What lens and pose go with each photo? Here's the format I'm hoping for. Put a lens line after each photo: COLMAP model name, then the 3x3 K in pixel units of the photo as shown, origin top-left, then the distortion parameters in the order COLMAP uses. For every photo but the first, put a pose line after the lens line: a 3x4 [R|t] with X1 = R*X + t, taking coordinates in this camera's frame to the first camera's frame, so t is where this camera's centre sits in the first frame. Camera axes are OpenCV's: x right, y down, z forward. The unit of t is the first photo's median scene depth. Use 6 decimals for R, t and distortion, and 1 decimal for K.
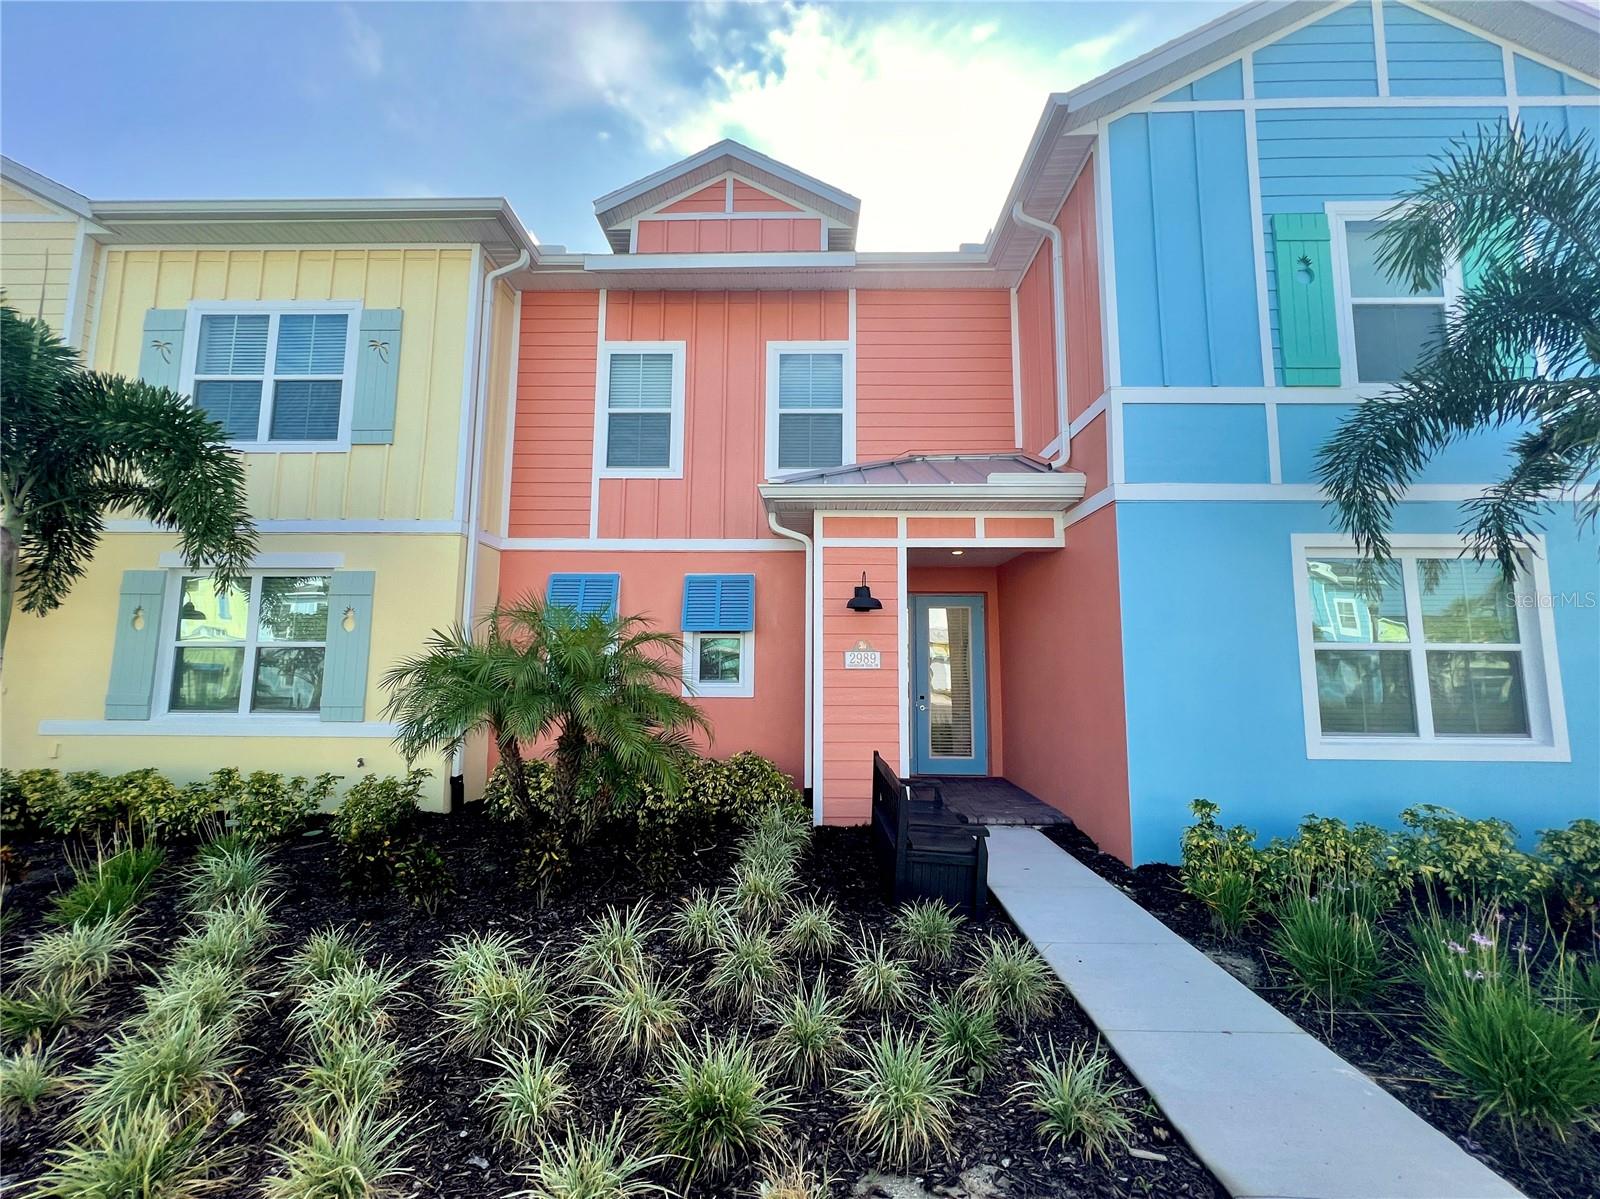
lens RADIAL K [[637.8, 0, 797.7], [0, 637.8, 598.8], [0, 0, 1]] dist [-0.000012, -0.000019]
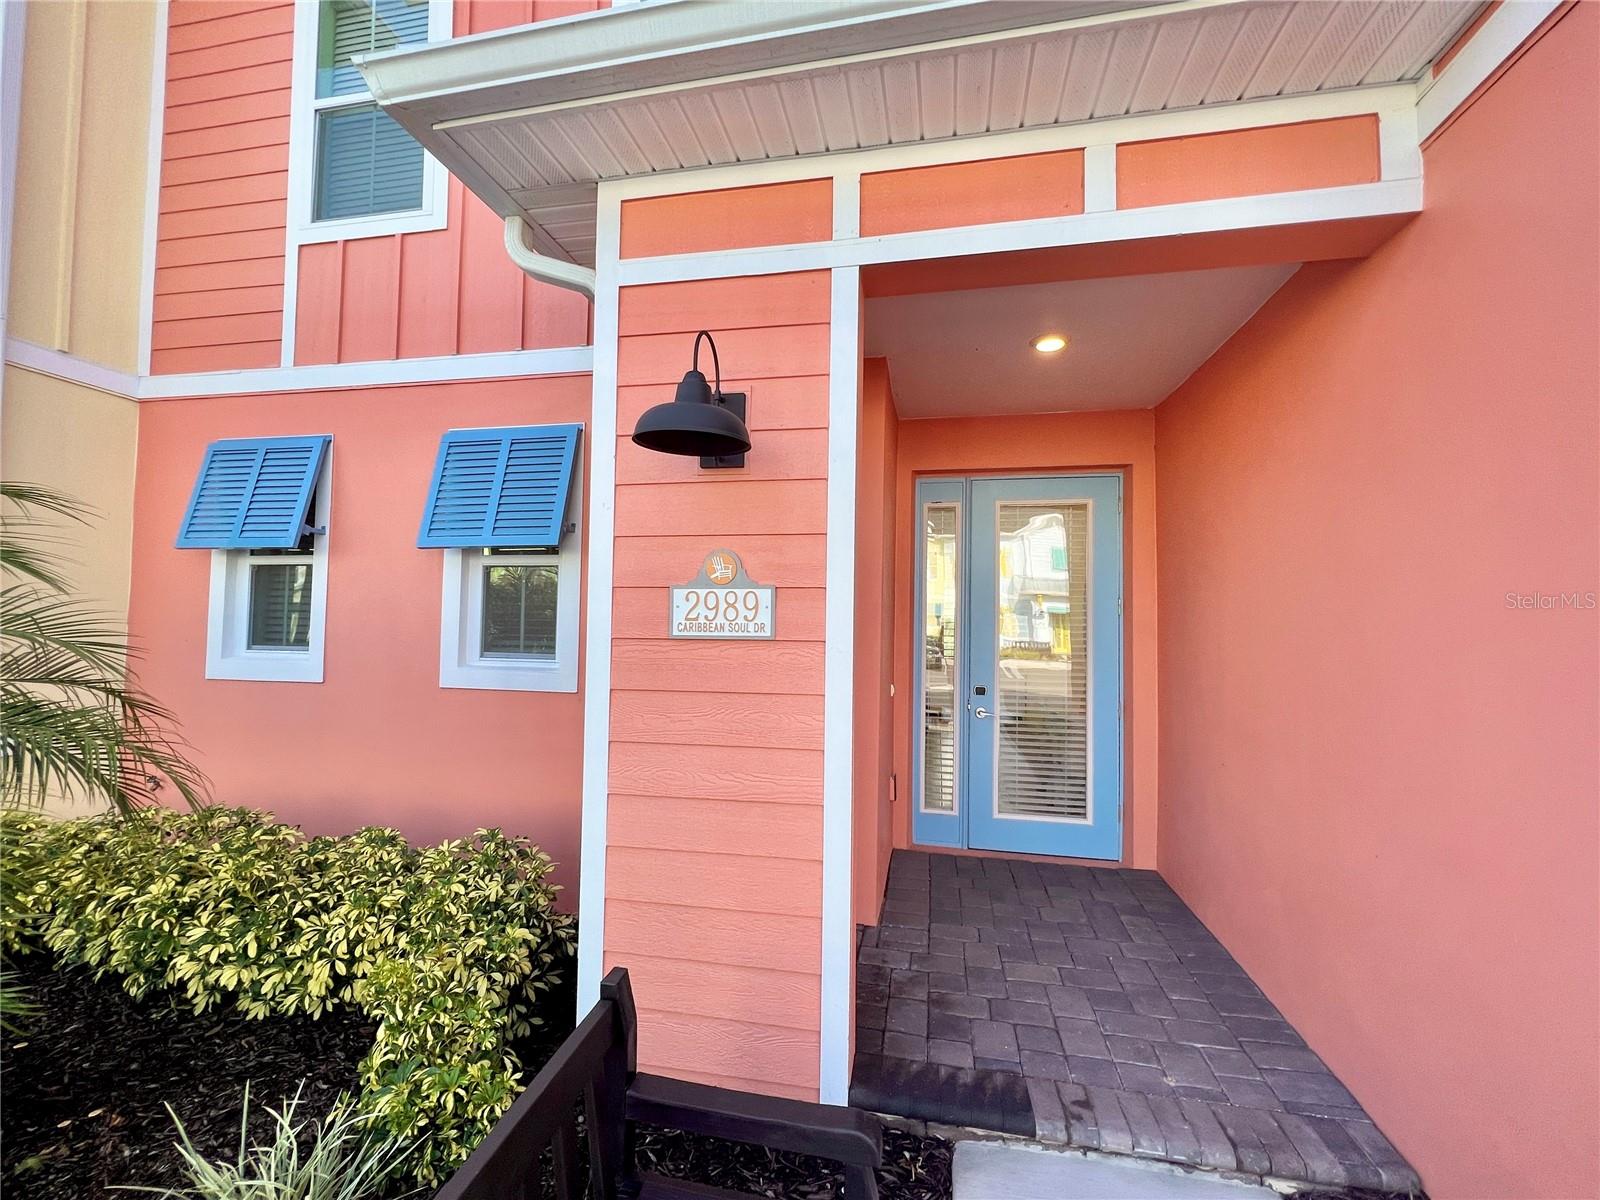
lens RADIAL K [[646.2, 0, 819.2], [0, 646.2, 599.1], [0, 0, 1]] dist [-0.000916, -0.000135]
pose [[0.985392, 0.000364, -0.170299, 0.206604], [0.012138, 0.997304, 0.072365, 0.064094], [0.169867, -0.073375, 0.982732, 0.660432]]
